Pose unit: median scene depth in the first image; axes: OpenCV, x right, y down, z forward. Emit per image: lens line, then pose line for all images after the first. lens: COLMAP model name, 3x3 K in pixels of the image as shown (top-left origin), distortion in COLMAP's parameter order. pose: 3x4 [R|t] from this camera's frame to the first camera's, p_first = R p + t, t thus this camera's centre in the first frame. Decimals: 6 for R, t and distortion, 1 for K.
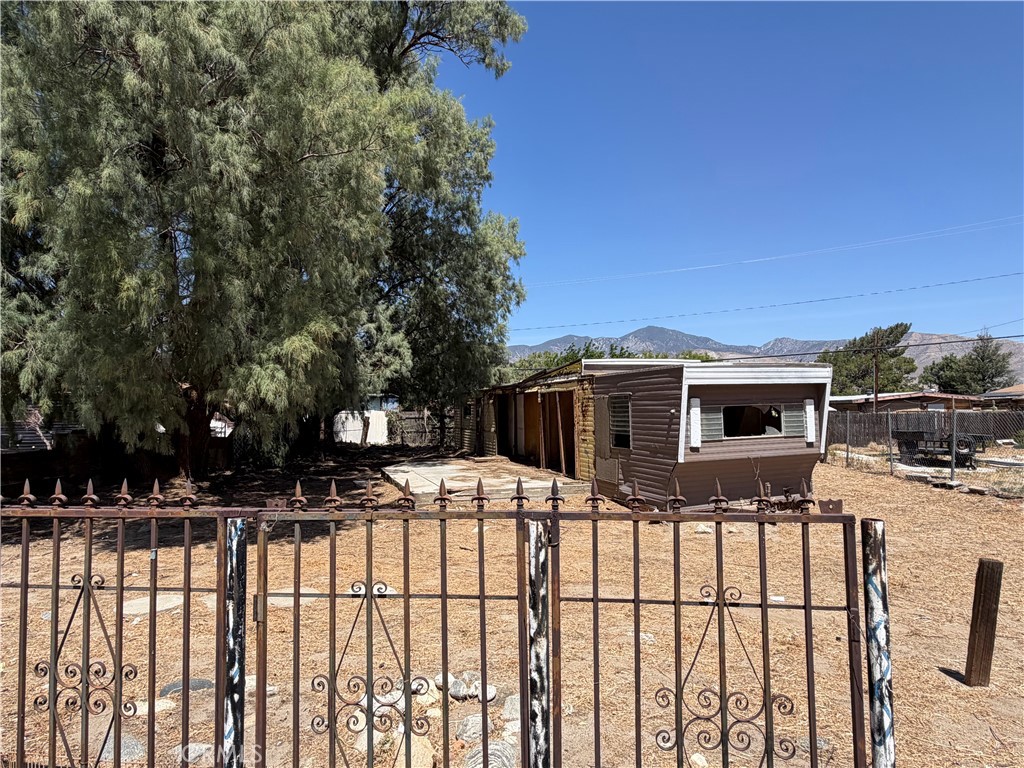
lens RADIAL K [[576.7, 0, 512.0], [0, 576.7, 384.0], [0, 0, 1]] dist [0.001693, 0.000060]
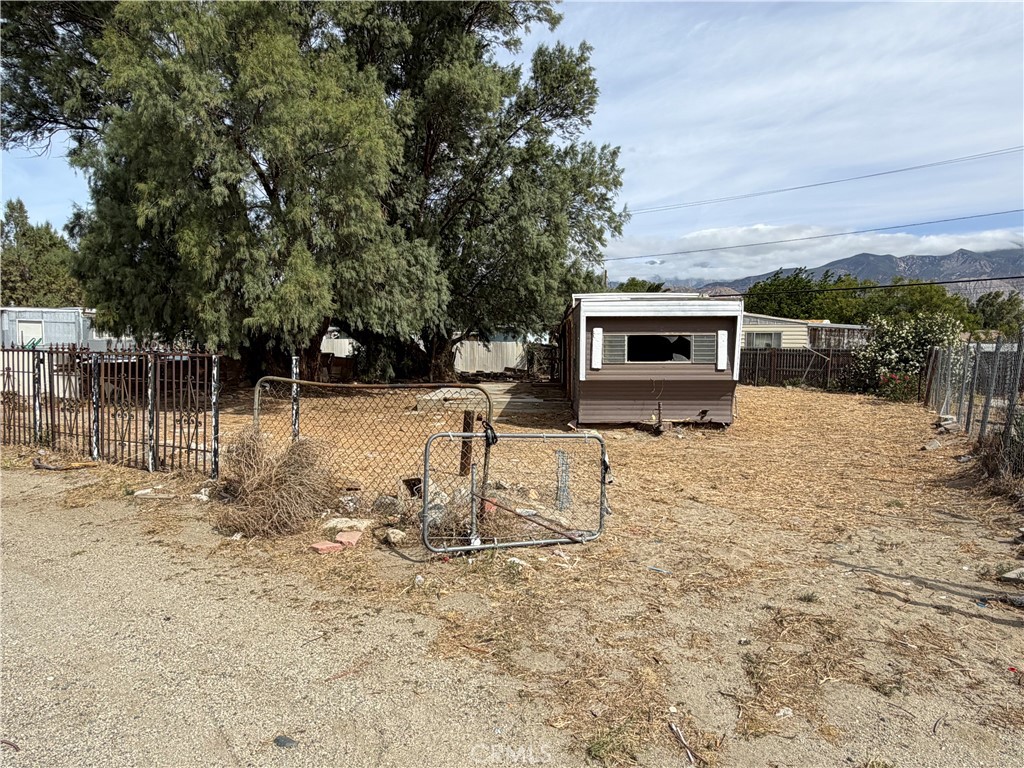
lens RADIAL K [[664.1, 0, 525.4], [0, 664.1, 385.6], [0, 0, 1]] dist [-0.004221, -0.000534]
pose [[0.936677, 0.043642, -0.347465, 0.612681], [-0.006922, 0.994318, 0.106229, -0.001368], [0.350126, -0.097097, 0.931656, -0.321288]]
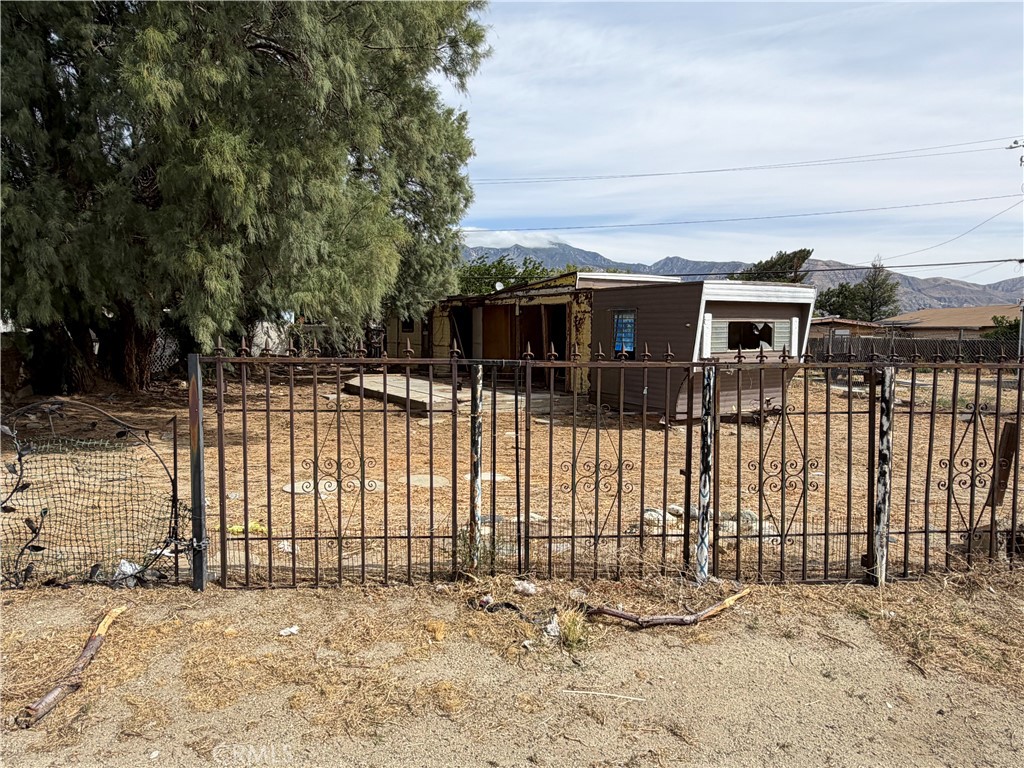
lens RADIAL K [[663.4, 0, 512.0], [0, 663.4, 384.0], [0, 0, 1]] dist [0.003697, 0.001384]
pose [[0.977531, 0.006346, 0.210696, -0.280671], [-0.032683, 0.992022, 0.121756, 0.015777], [-0.208242, -0.125907, 0.969939, -0.133441]]
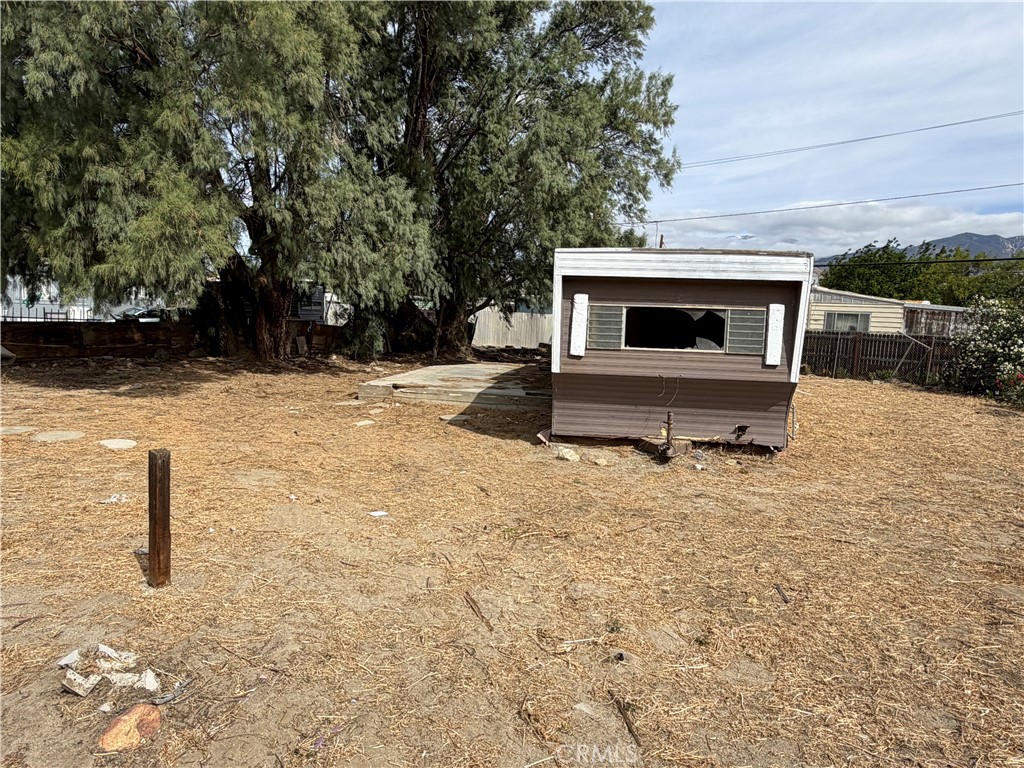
lens RADIAL K [[665.8, 0, 528.1], [0, 665.8, 385.1], [0, 0, 1]] dist [0.006169, 0.000722]
pose [[0.894831, 0.098348, -0.435438, 0.612218], [-0.036857, 0.988376, 0.147492, 0.015221], [0.444882, -0.115931, 0.888054, 0.137669]]
